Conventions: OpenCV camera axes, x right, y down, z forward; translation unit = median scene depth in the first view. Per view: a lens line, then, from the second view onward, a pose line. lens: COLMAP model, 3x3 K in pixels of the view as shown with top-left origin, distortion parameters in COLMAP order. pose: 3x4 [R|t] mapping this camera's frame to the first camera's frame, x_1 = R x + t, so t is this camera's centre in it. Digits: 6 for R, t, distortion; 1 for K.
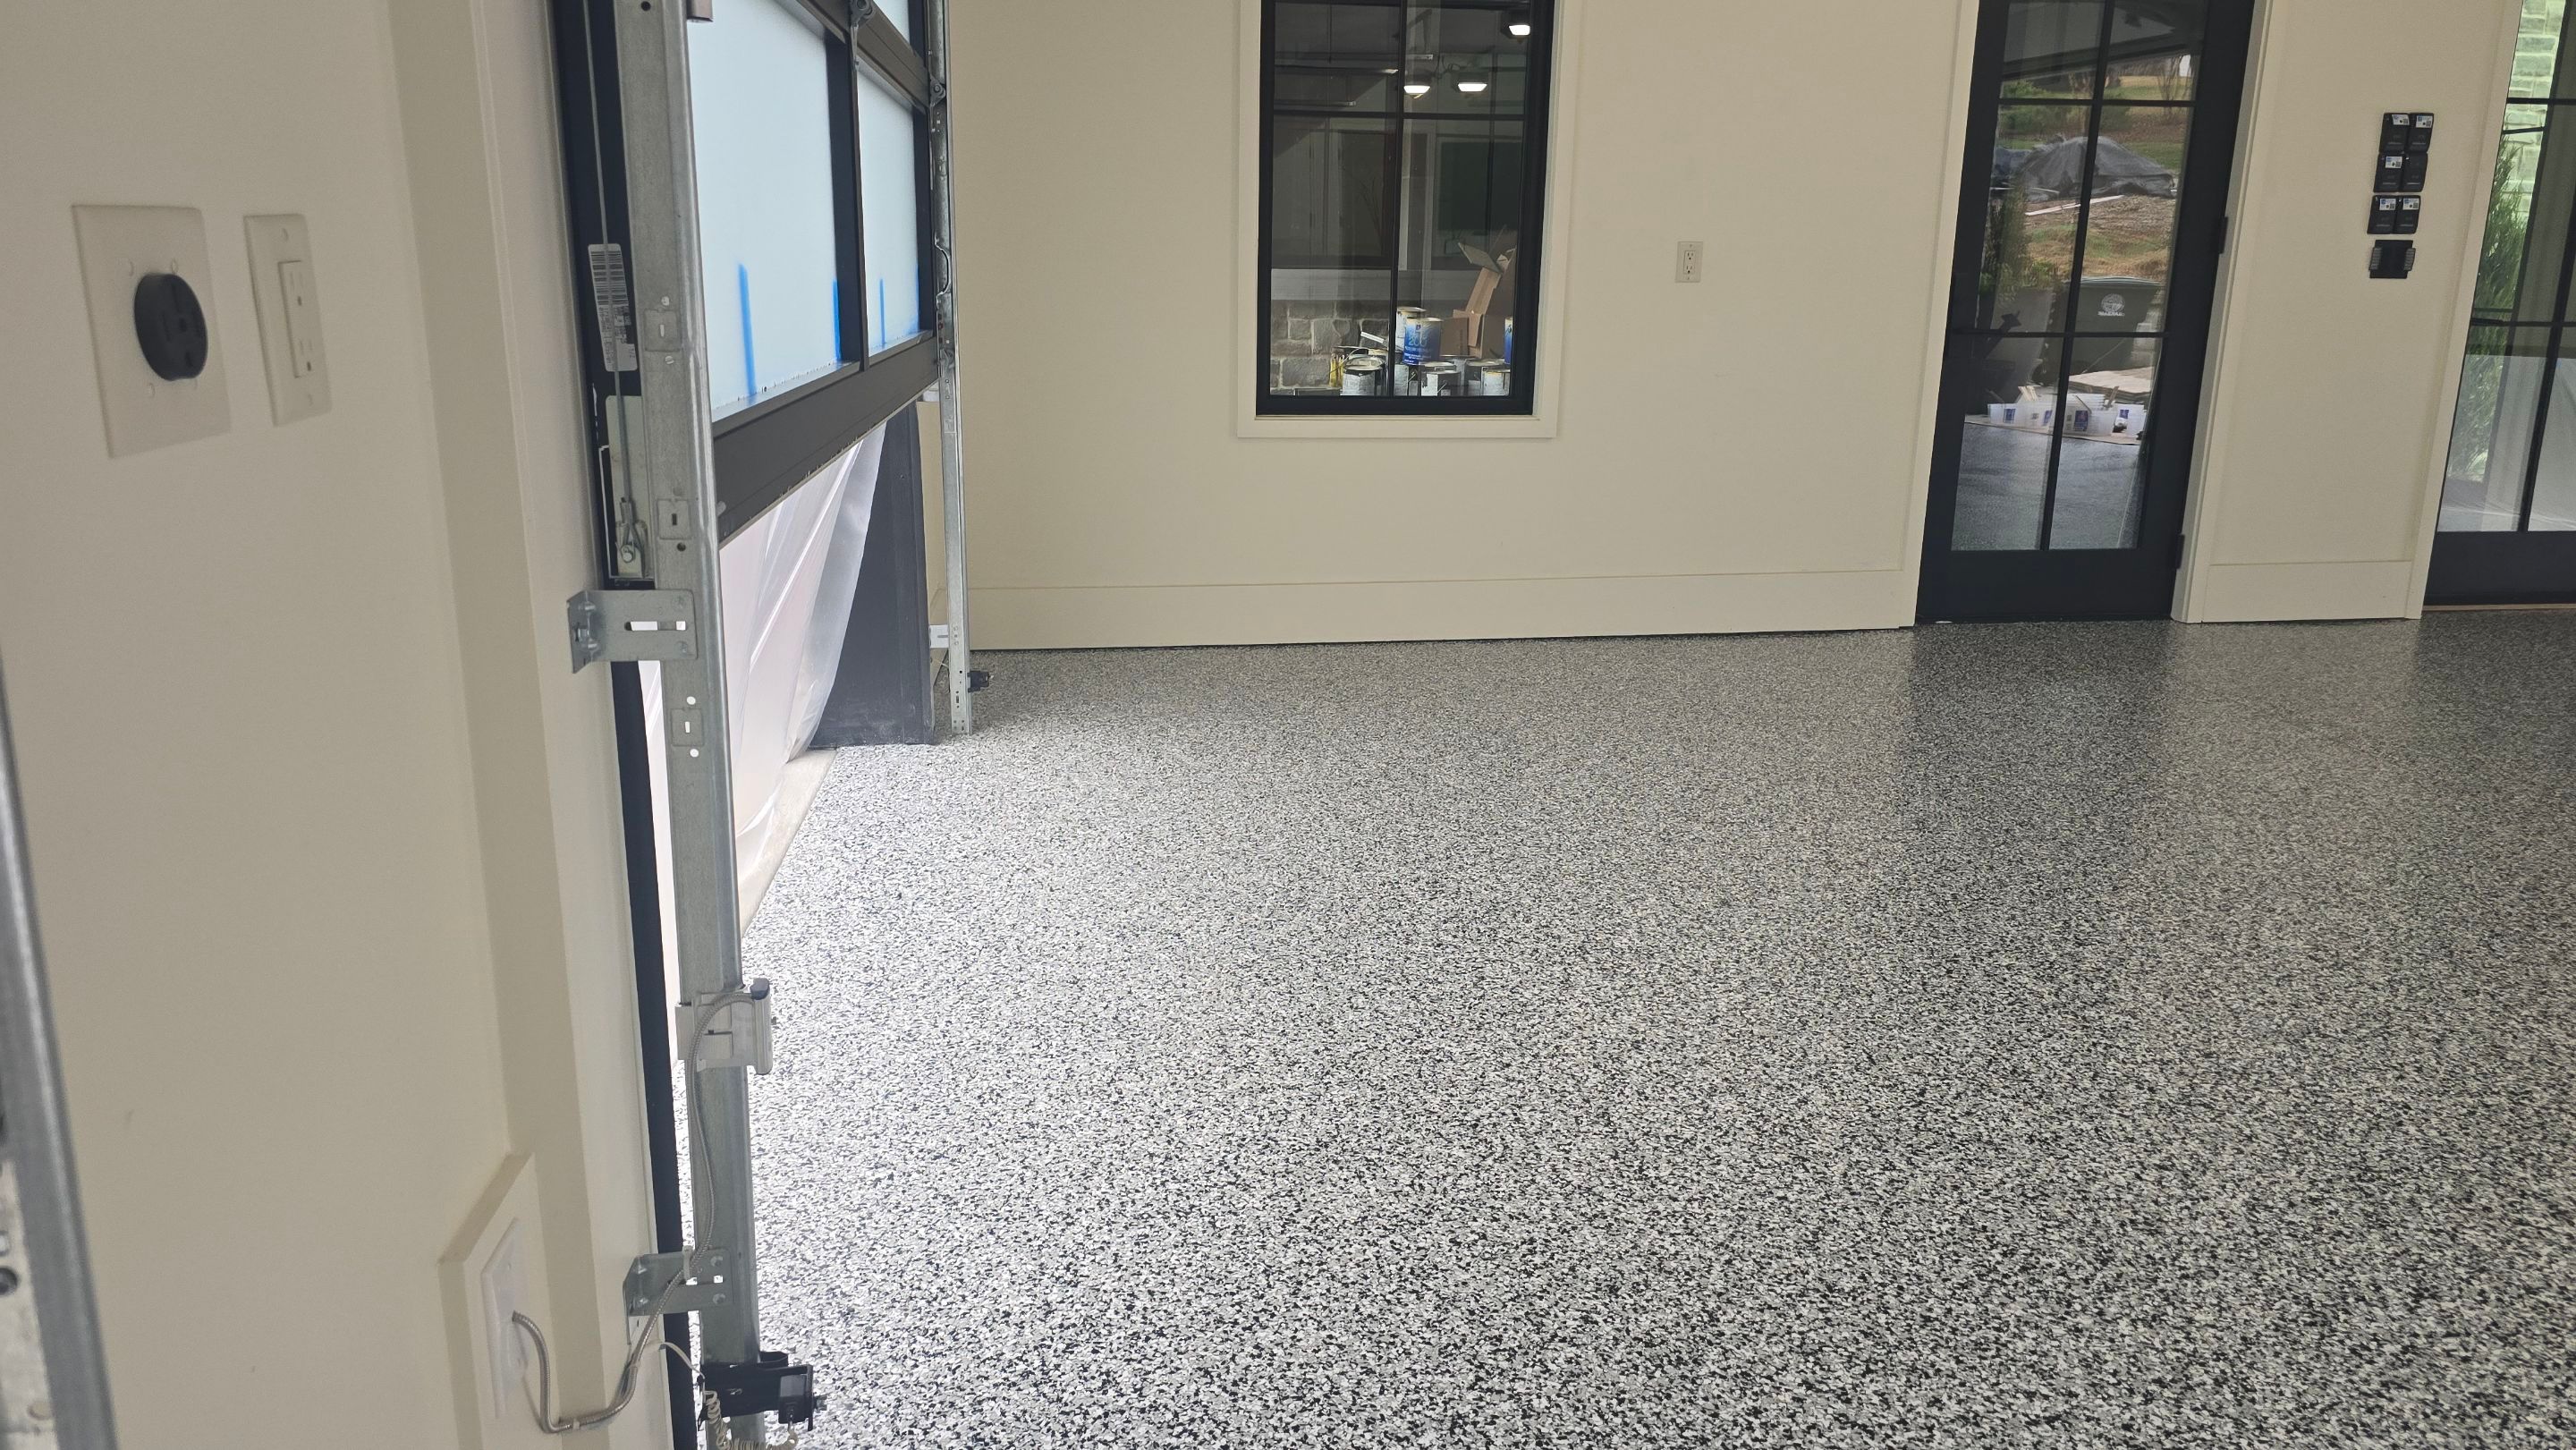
lens RADIAL K [[1756.0, 0, 1241.5], [0, 1756.0, 688.4], [0, 0, 1]] dist [0.040595, -0.033294]
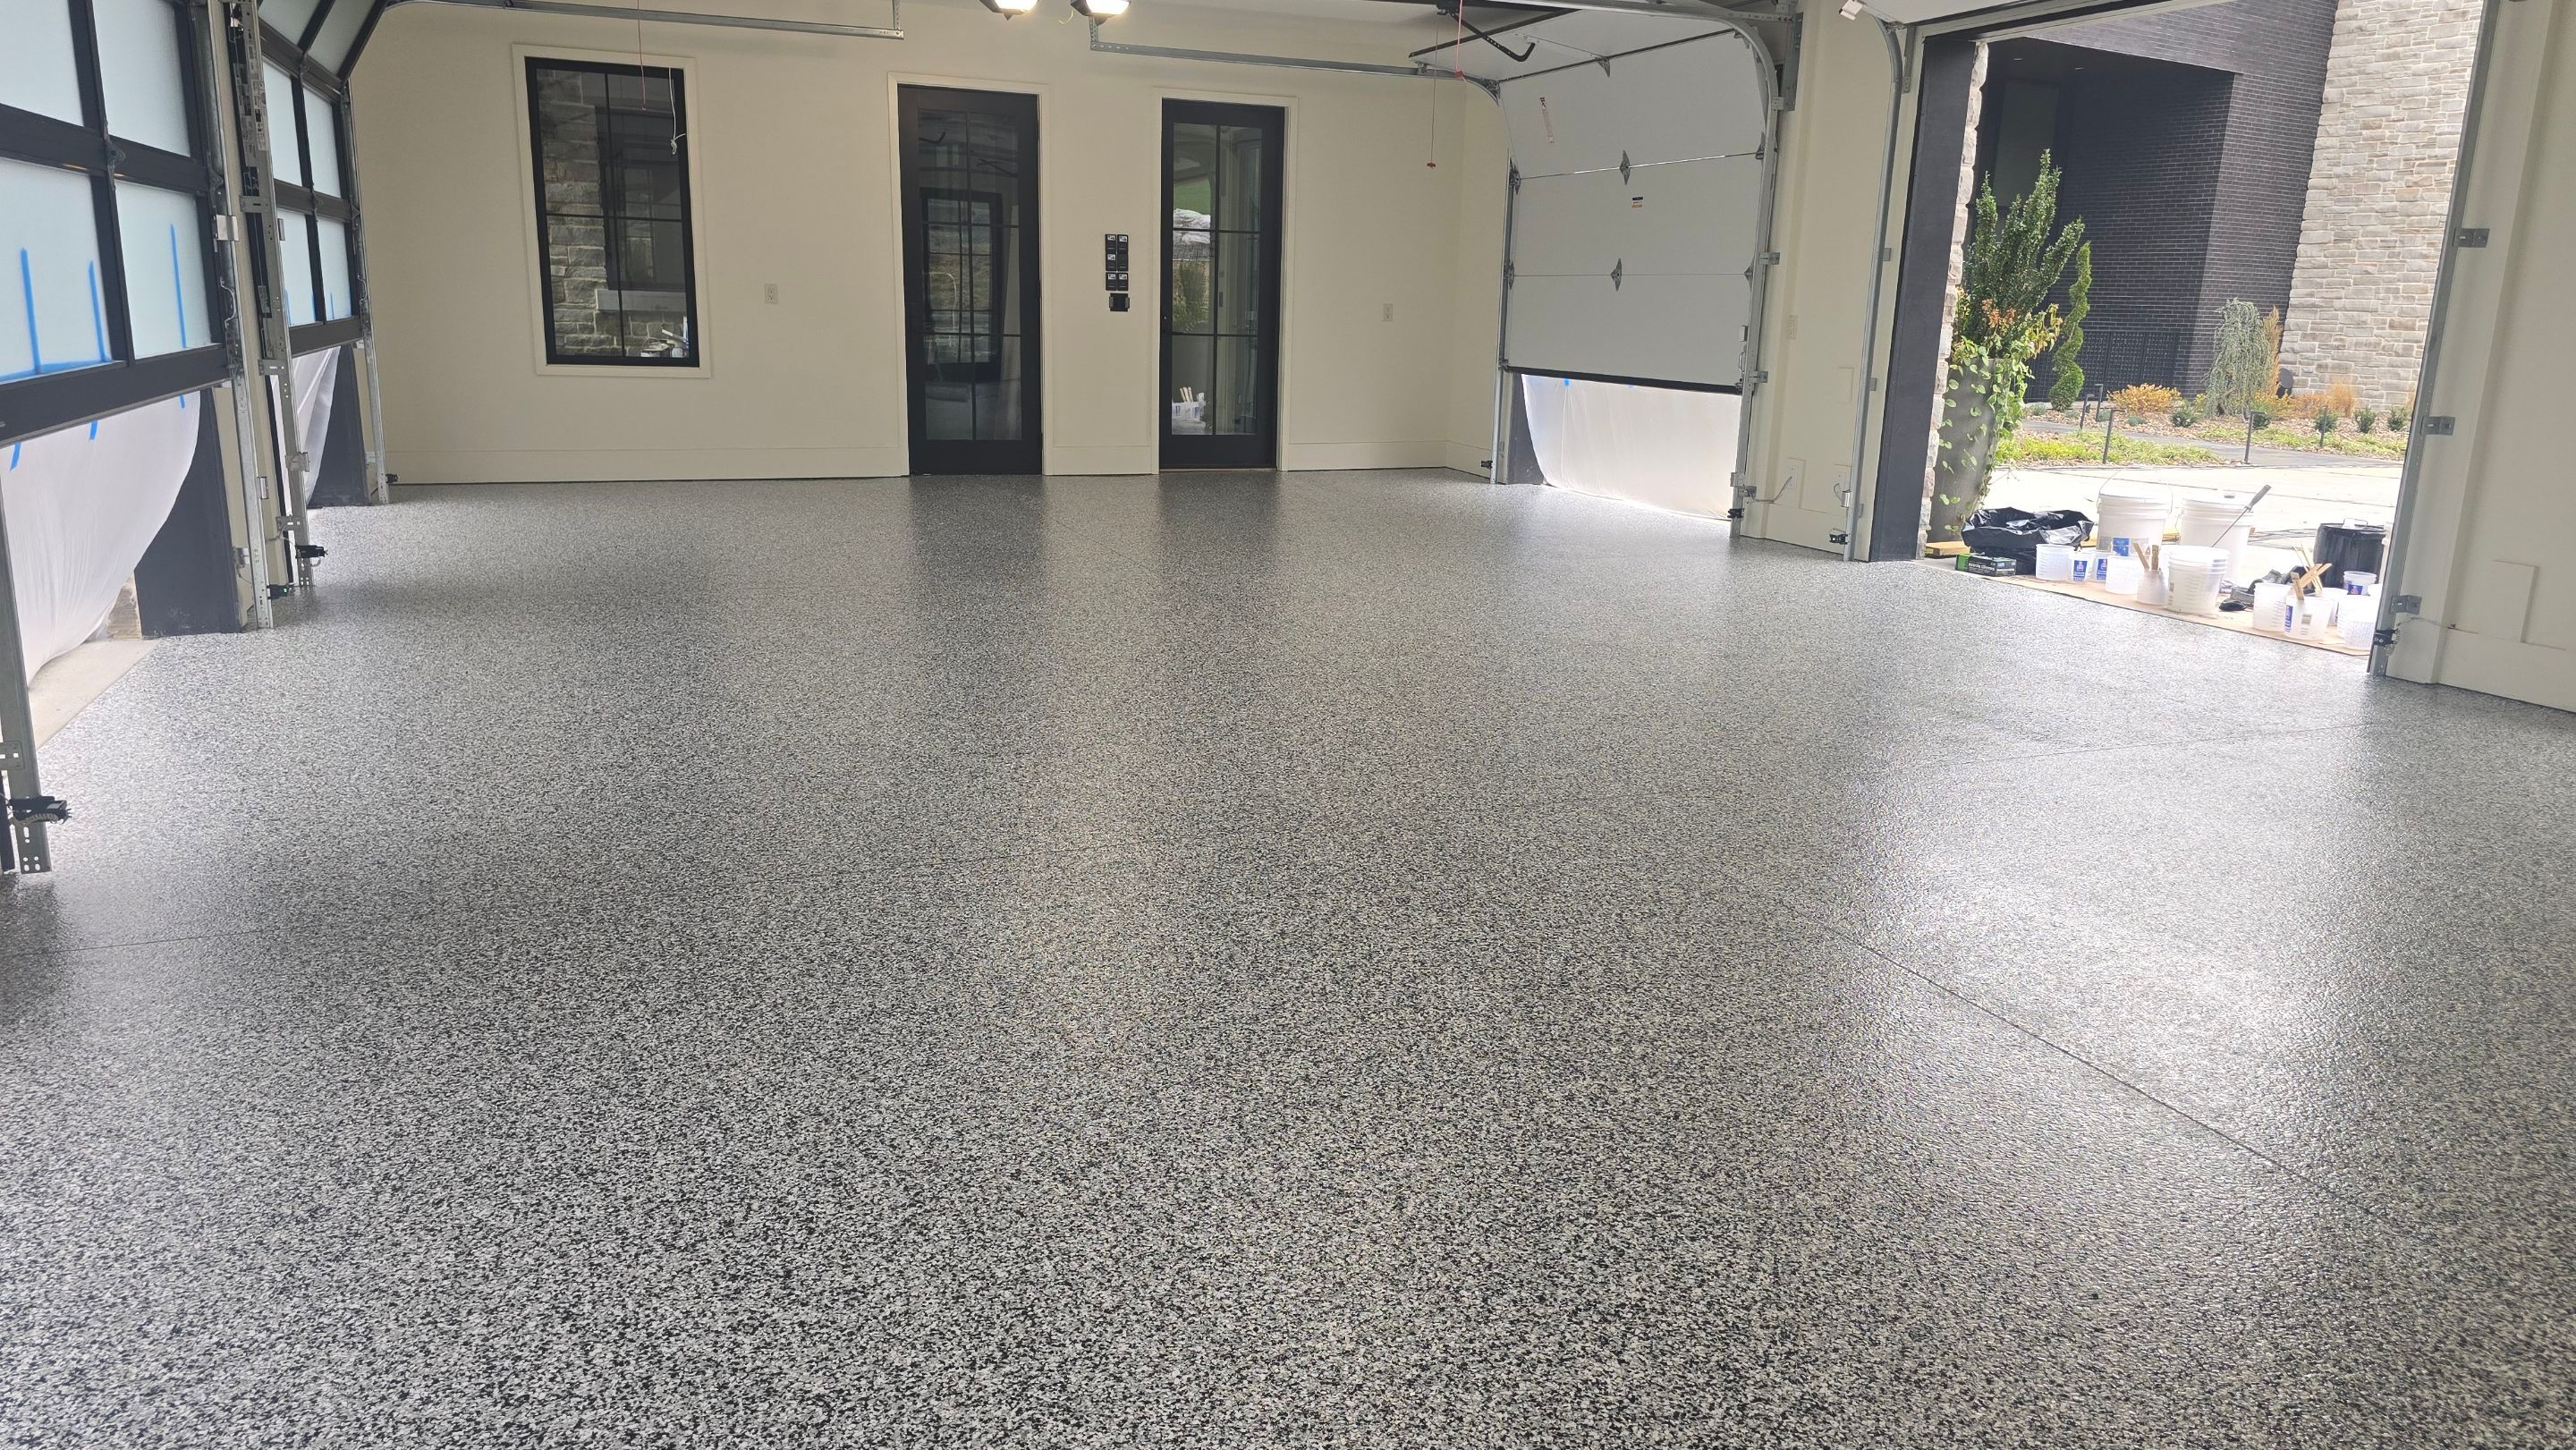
lens RADIAL K [[1756.0, 0, 1282.6], [0, 1756.0, 714.5], [0, 0, 1]] dist [0.040595, -0.033294]
pose [[0.961970, -0.041865, 0.269929, 0.392933], [0.041220, 0.999118, 0.008062, 0.404283], [-0.270029, 0.003371, 0.962846, -1.798708]]
